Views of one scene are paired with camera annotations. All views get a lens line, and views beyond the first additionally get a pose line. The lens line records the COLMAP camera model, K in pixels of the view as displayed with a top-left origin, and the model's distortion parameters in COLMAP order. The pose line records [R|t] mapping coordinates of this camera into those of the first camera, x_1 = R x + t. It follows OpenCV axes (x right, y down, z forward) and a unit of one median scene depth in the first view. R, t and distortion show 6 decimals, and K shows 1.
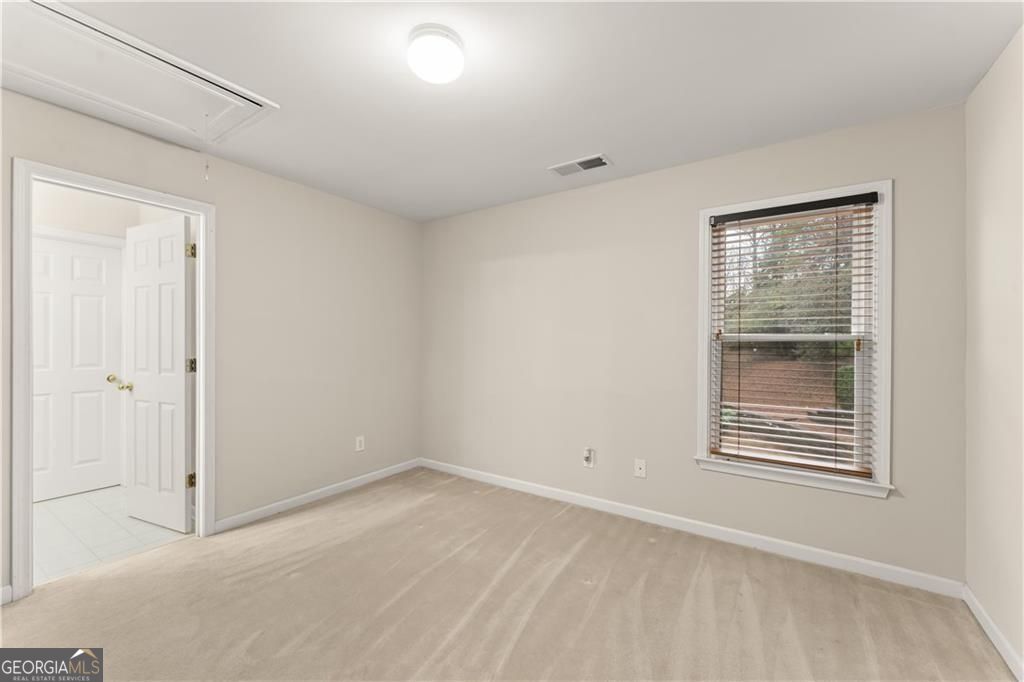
lens RADIAL K [[411.4, 0, 507.4], [0, 411.4, 342.8], [0, 0, 1]] dist [0.004789, -0.001406]
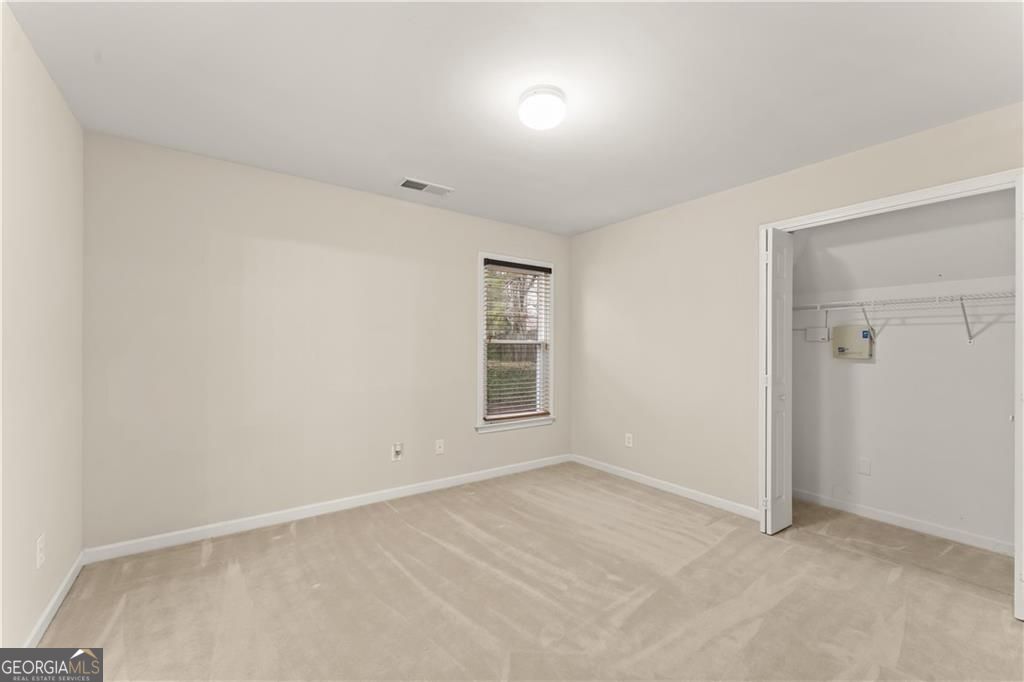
lens RADIAL K [[411.4, 0, 511.0], [0, 411.4, 341.1], [0, 0, 1]] dist [0.004789, -0.001406]
pose [[0.352600, 0.004553, 0.935763, -0.807425], [-0.005673, 0.999980, -0.002728, -0.010485], [-0.935757, -0.004347, 0.352619, 0.392304]]
